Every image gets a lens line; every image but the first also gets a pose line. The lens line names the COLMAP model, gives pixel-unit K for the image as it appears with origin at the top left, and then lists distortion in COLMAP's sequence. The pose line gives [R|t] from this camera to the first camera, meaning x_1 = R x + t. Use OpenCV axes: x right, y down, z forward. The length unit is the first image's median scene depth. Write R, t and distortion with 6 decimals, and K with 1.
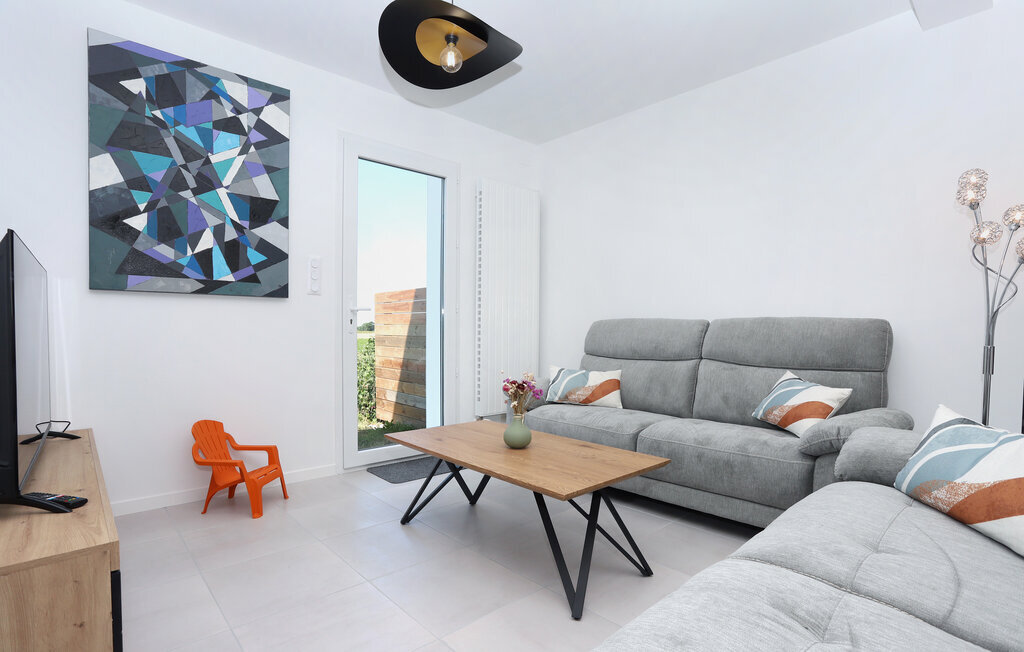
lens RADIAL K [[505.6, 0, 512.0], [0, 505.6, 326.0], [0, 0, 1]] dist [-0.014421, -0.000617]
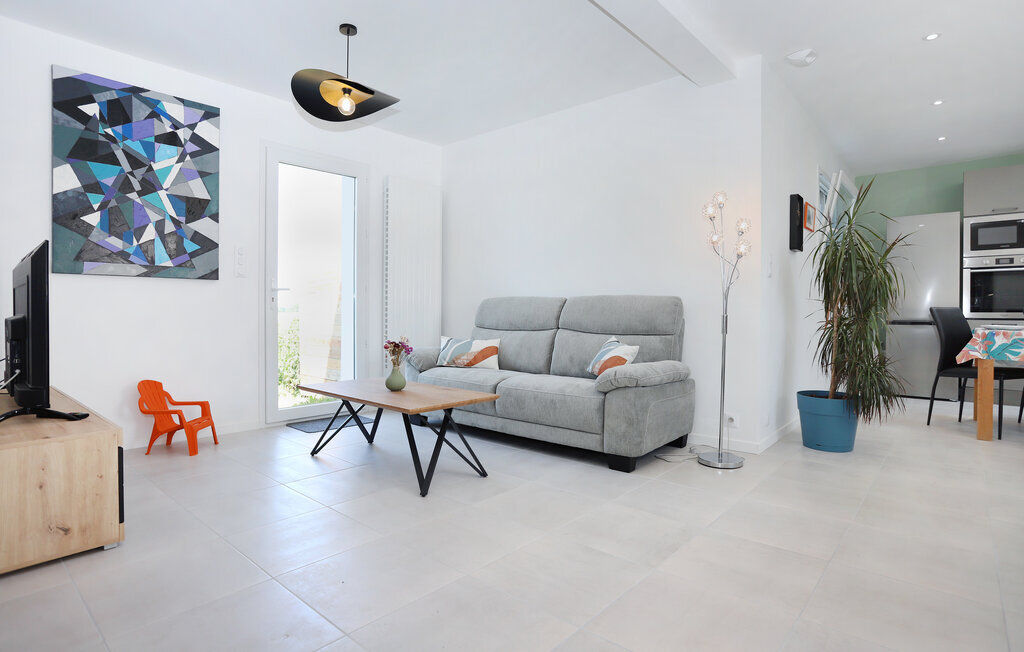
lens RADIAL K [[527.4, 0, 494.7], [0, 527.4, 301.0], [0, 0, 1]] dist [-0.001076, 0.000388]
pose [[0.996882, -0.002206, 0.078875, 0.127306], [0.003110, 0.999931, -0.011350, 0.011930], [-0.078844, 0.011559, 0.996820, -0.339868]]
